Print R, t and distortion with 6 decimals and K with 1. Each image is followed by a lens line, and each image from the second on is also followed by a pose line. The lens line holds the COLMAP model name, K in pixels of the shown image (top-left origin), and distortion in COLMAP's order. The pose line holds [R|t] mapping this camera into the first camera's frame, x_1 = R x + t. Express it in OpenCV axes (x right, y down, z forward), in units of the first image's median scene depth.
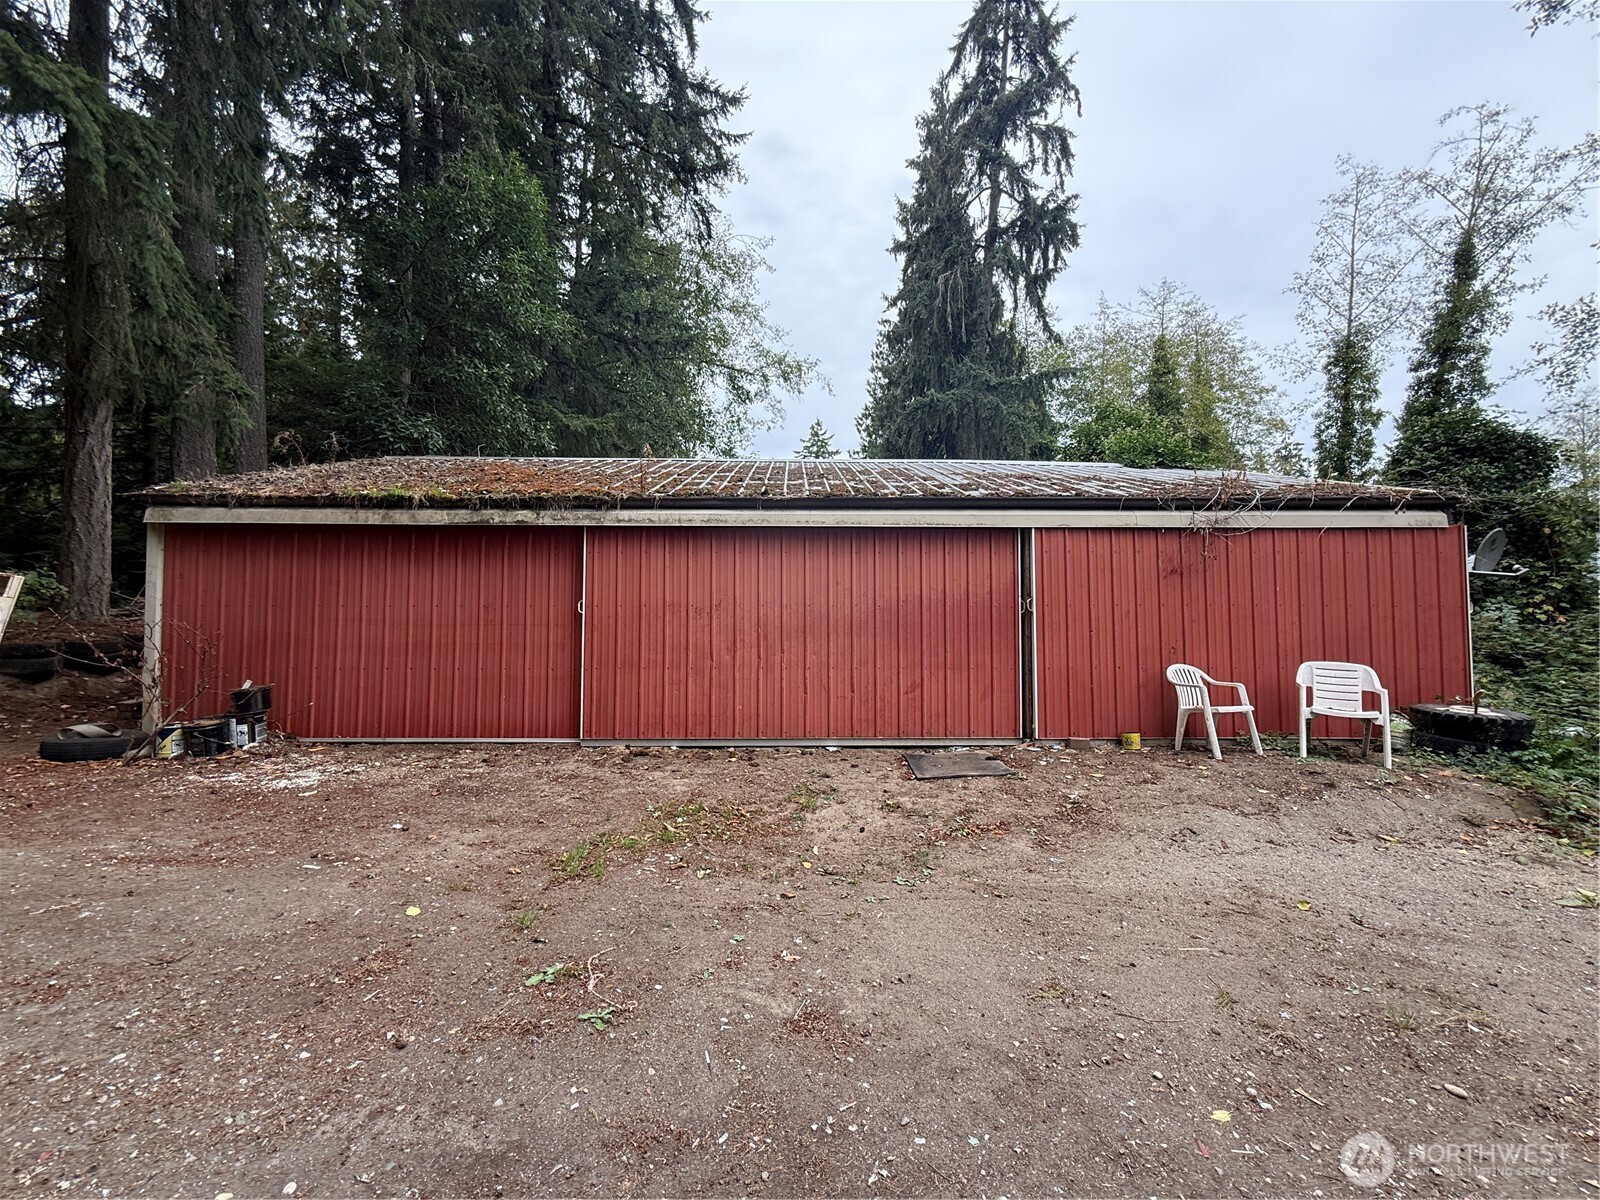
lens RADIAL K [[644.4, 0, 807.6], [0, 644.4, 601.2], [0, 0, 1]] dist [0.000887, -0.000460]
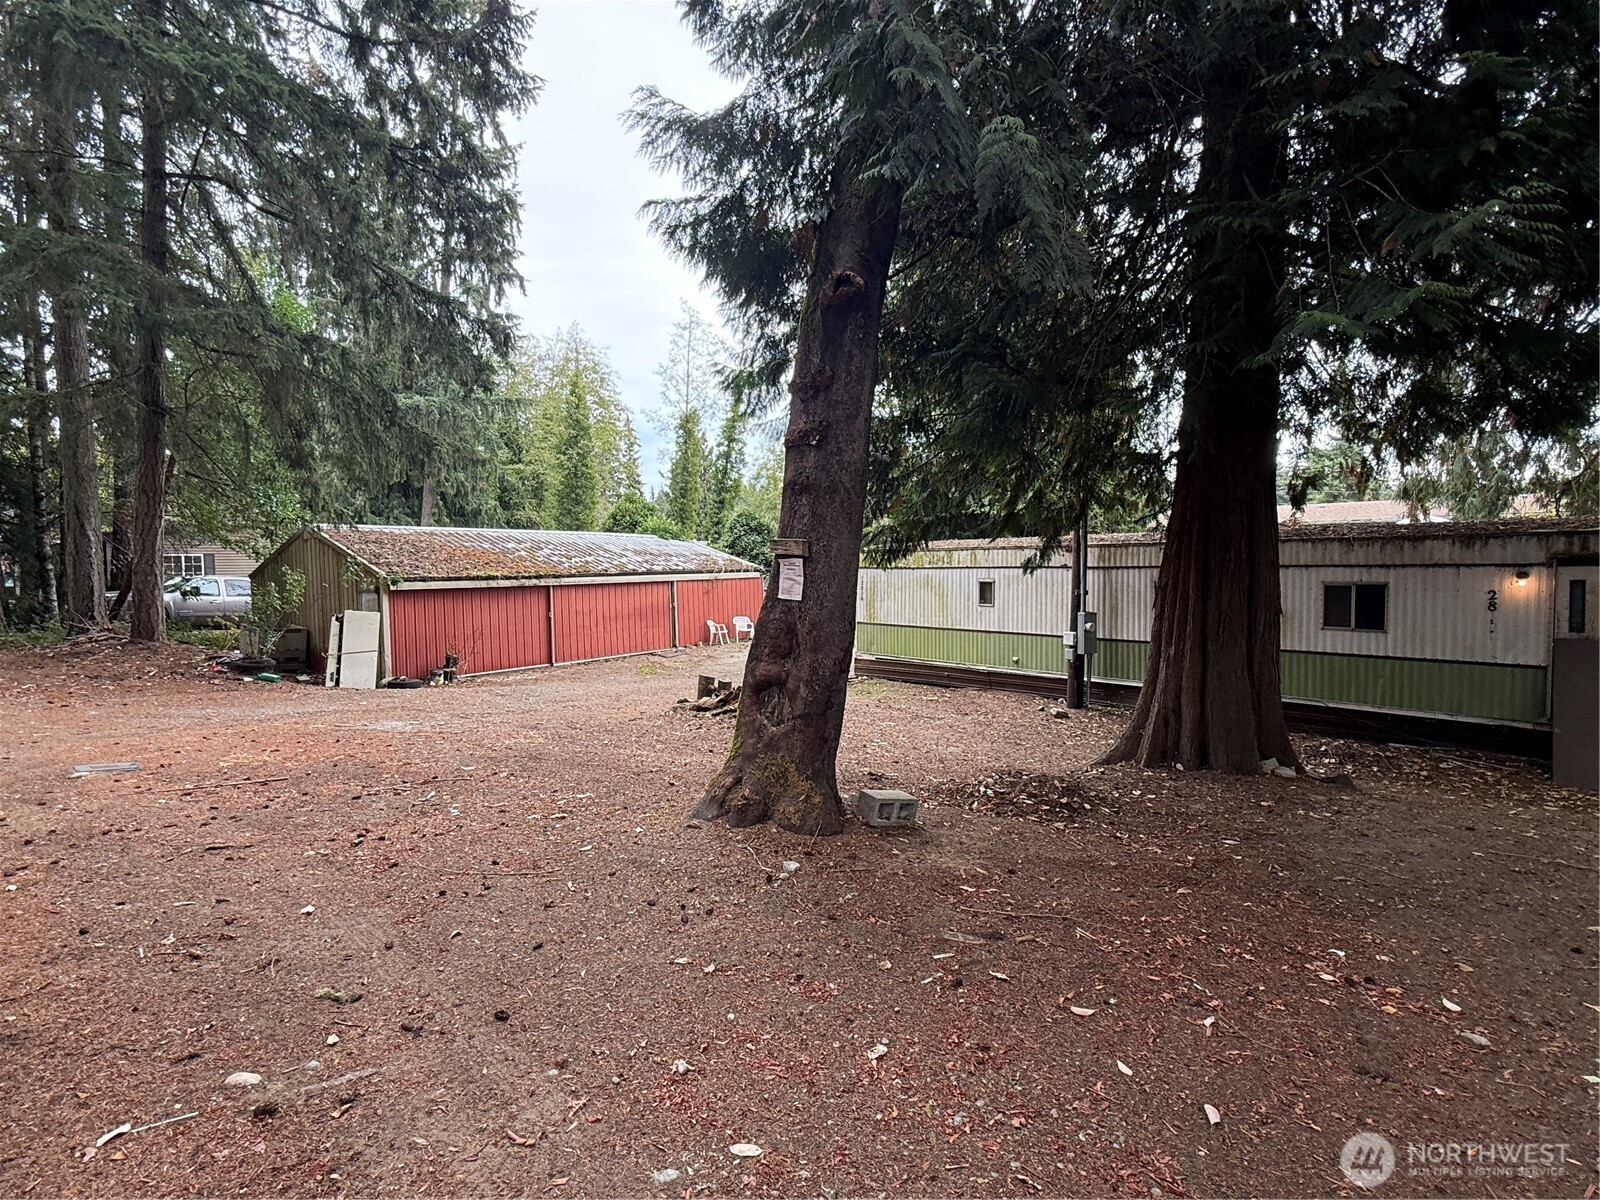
lens RADIAL K [[748.6, 0, 799.0], [0, 748.6, 603.3], [0, 0, 1]] dist [0.000009, 0.000015]
pose [[0.609683, -0.051388, 0.790978, -2.198326], [-0.006024, 0.997567, 0.069452, -0.261585], [-0.792622, -0.047109, 0.607890, -1.731330]]
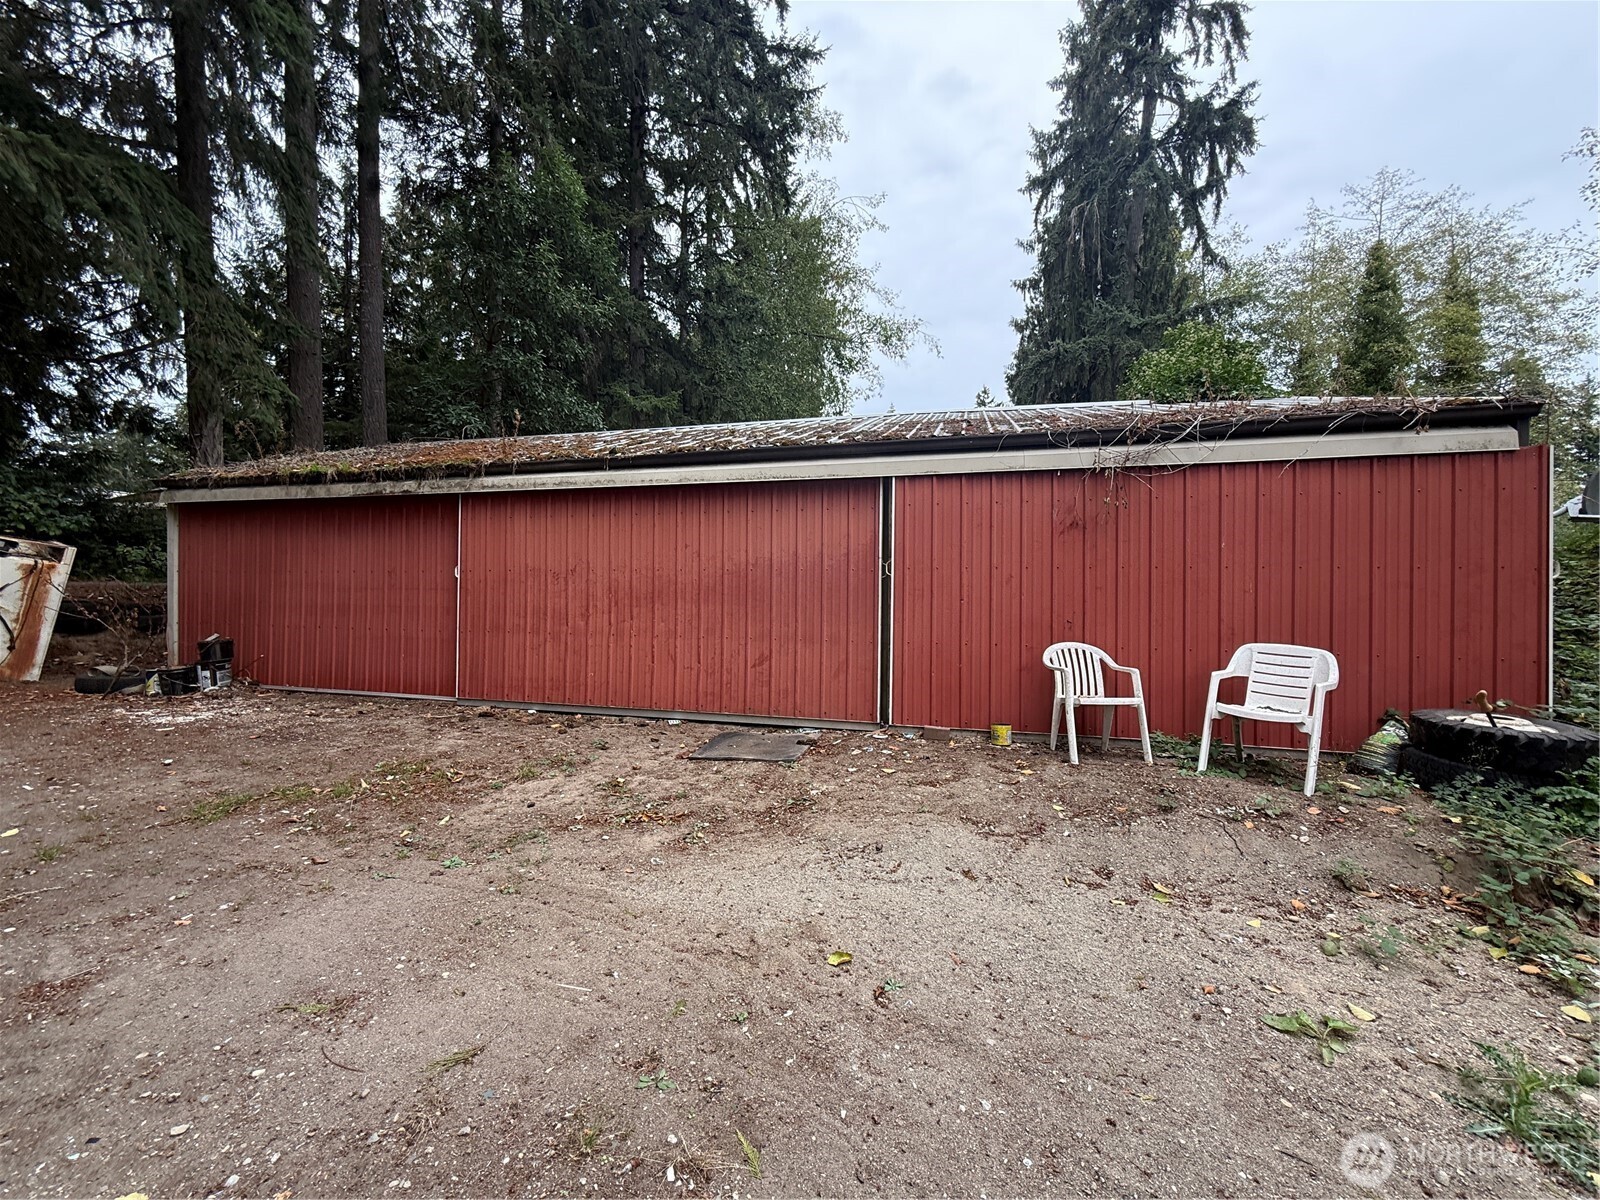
lens RADIAL K [[644.4, 0, 802.7], [0, 644.4, 601.0], [0, 0, 1]] dist [0.000887, -0.000460]
pose [[0.961883, 0.010014, -0.273277, 0.467482], [-0.000836, 0.999432, 0.033681, 0.020149], [0.273460, -0.032168, 0.961345, 0.149126]]
